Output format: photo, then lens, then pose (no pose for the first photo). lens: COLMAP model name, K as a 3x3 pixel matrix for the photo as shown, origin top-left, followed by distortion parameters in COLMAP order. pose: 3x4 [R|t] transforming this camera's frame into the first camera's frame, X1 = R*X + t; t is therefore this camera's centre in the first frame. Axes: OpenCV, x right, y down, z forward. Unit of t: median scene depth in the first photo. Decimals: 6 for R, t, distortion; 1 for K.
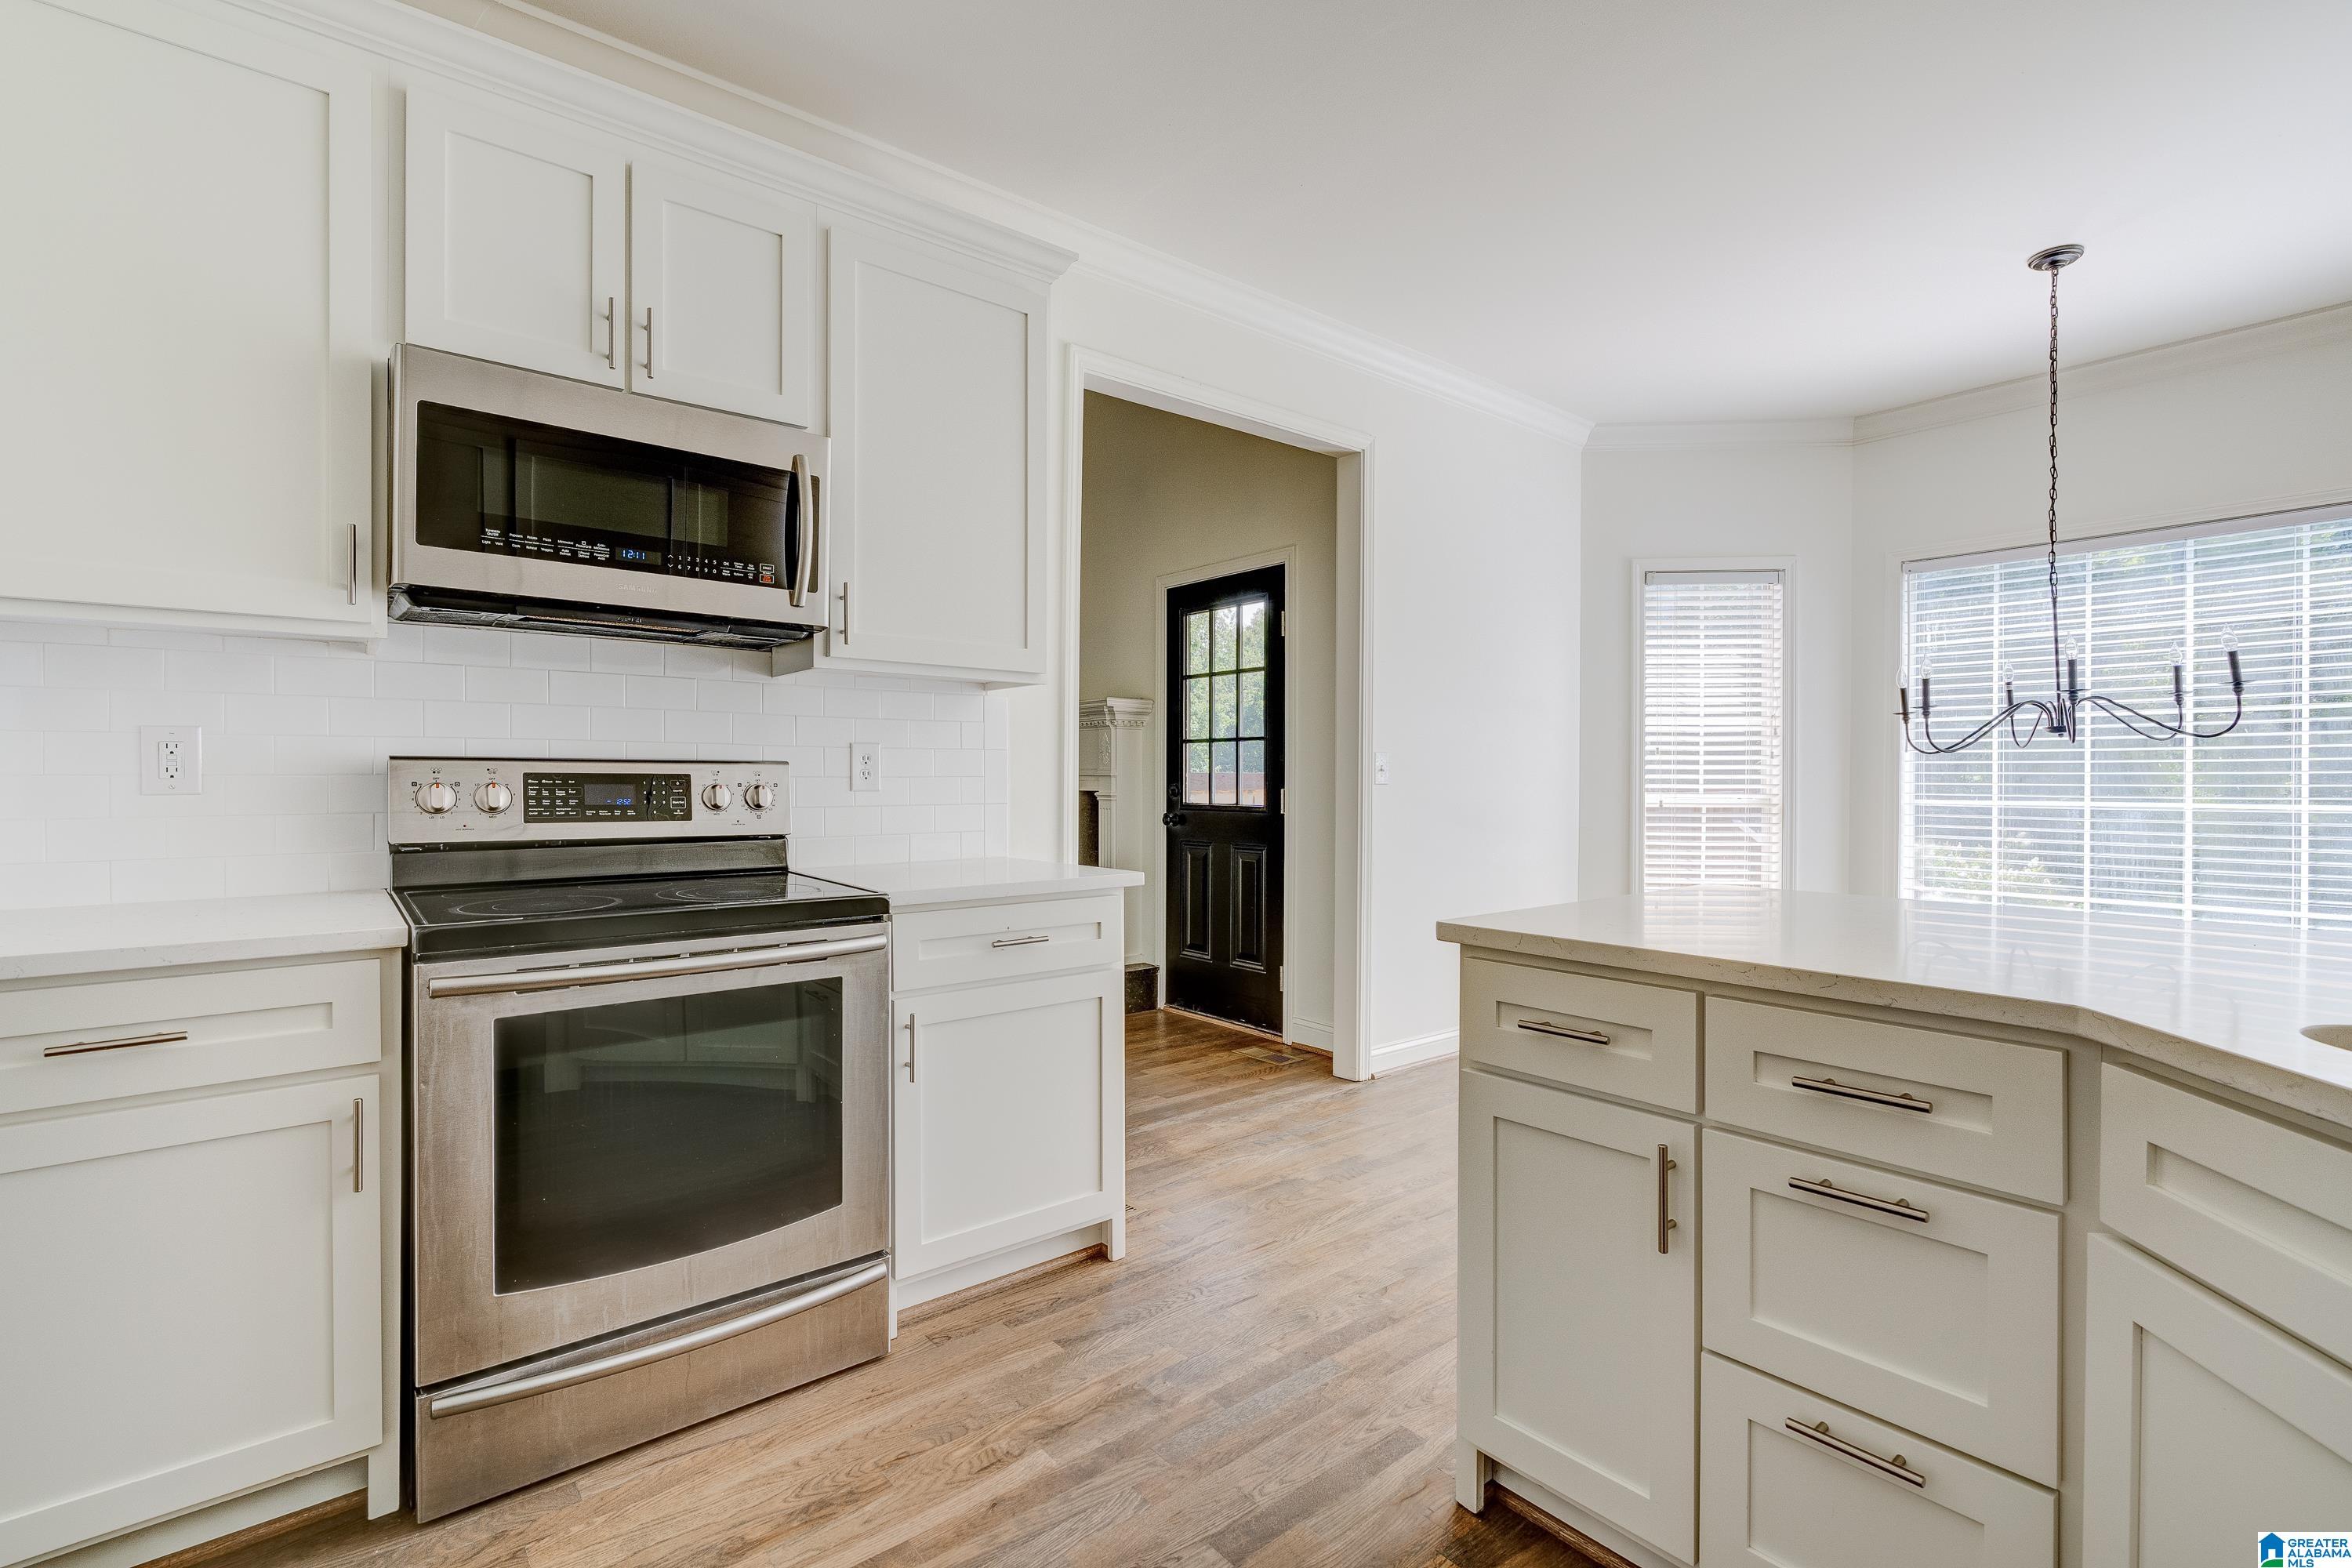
lens RADIAL K [[1065.9, 0, 1158.8], [0, 1065.9, 784.3], [0, 0, 1]] dist [0.000143, 0.000291]
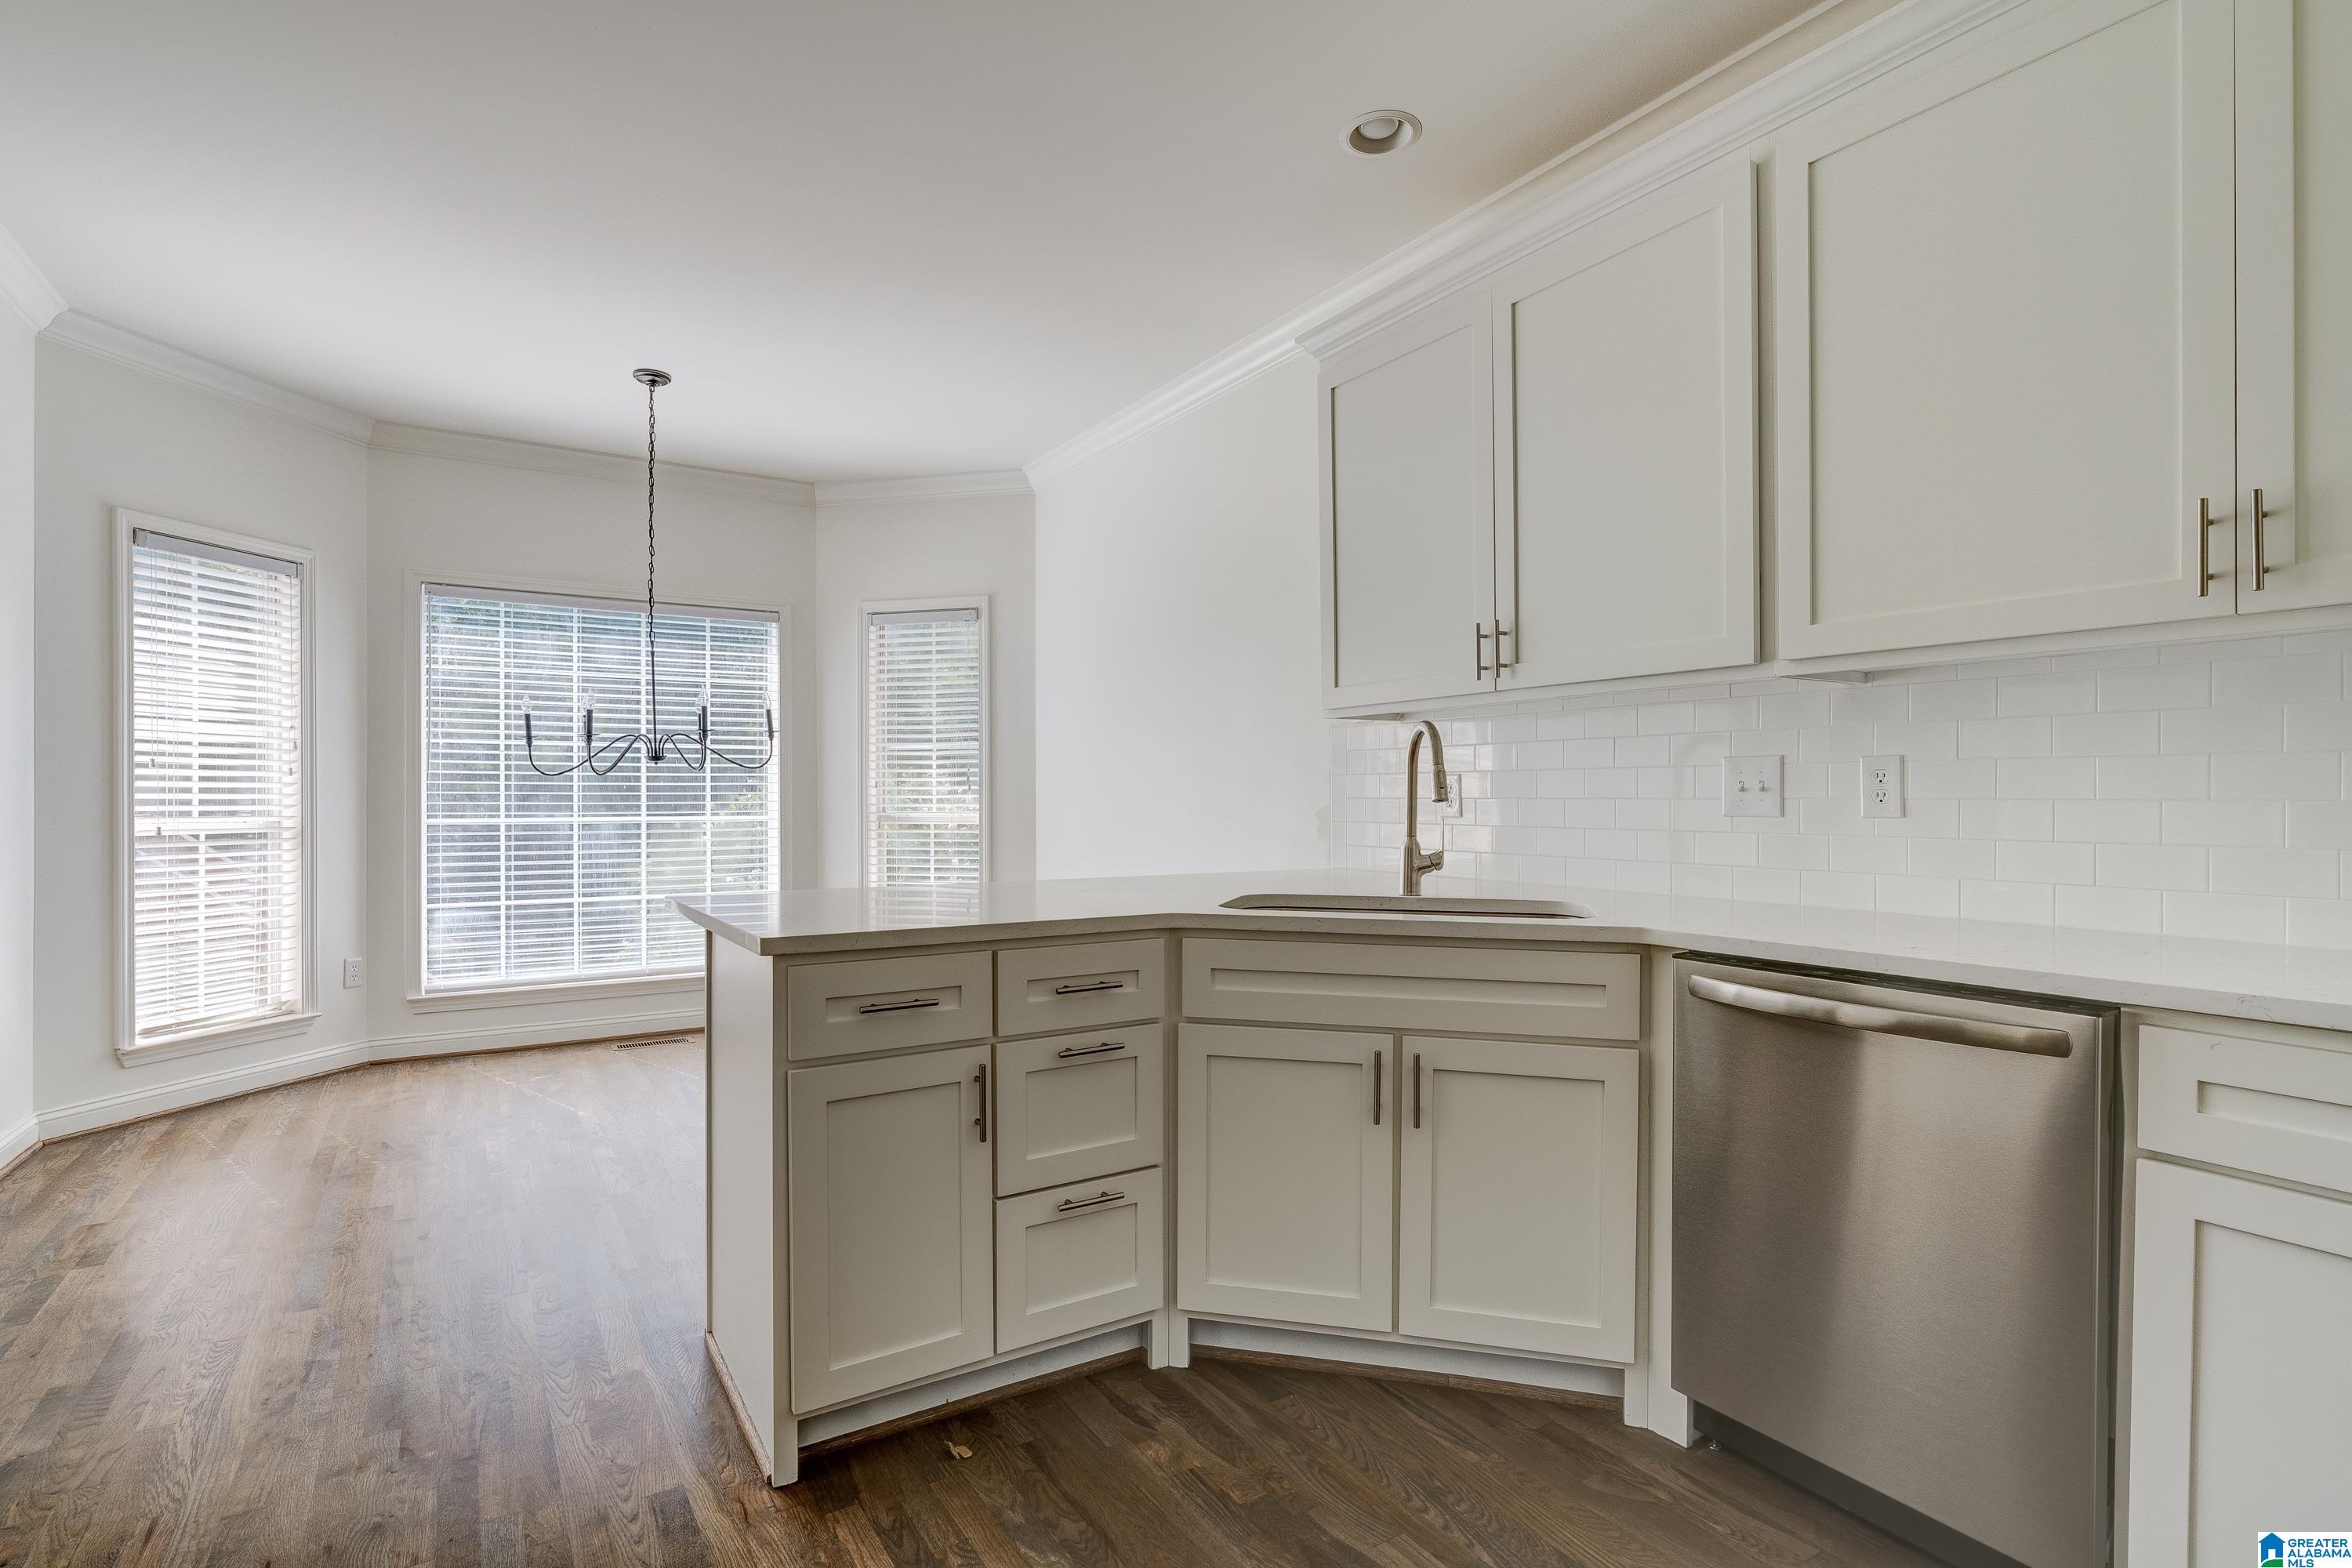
lens RADIAL K [[1141.0, 0, 1181.3], [0, 1141.0, 800.2], [0, 0, 1]] dist [0.000987, 0.000279]
pose [[0.108497, -0.003623, 0.994090, -0.319018], [0.006902, 0.999972, 0.002892, -0.001712], [-0.994073, 0.006547, 0.108519, 0.192068]]
